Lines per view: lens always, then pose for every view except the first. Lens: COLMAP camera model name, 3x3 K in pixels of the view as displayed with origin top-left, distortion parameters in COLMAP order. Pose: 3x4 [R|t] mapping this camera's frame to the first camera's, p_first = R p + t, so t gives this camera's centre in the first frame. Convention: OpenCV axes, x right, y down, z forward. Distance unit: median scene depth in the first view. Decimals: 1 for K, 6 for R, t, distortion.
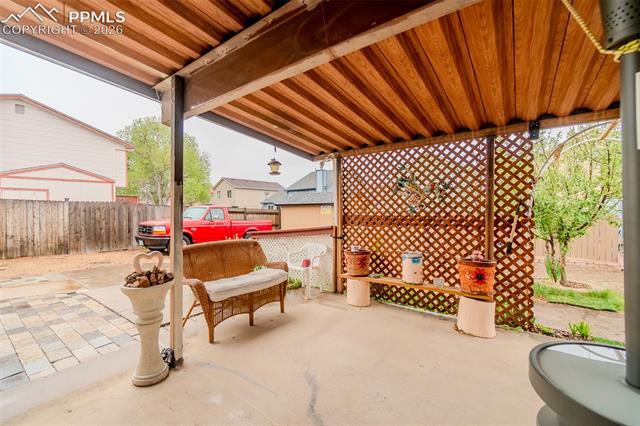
lens RADIAL K [[273.2, 0, 314.6], [0, 273.2, 210.8], [0, 0, 1]] dist [-0.000594, 0.000747]
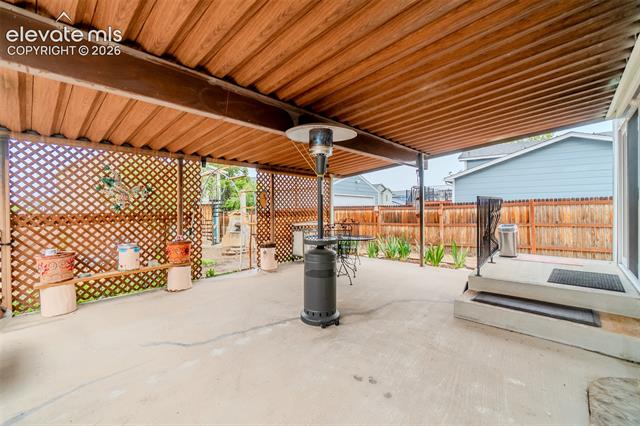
lens RADIAL K [[273.2, 0, 314.6], [0, 273.2, 210.8], [0, 0, 1]] dist [-0.000594, 0.000747]
pose [[0.111796, -0.011174, 0.993668, -0.689067], [0.002158, 0.999937, 0.011001, -0.000697], [-0.993729, 0.000914, 0.111813, 0.081561]]
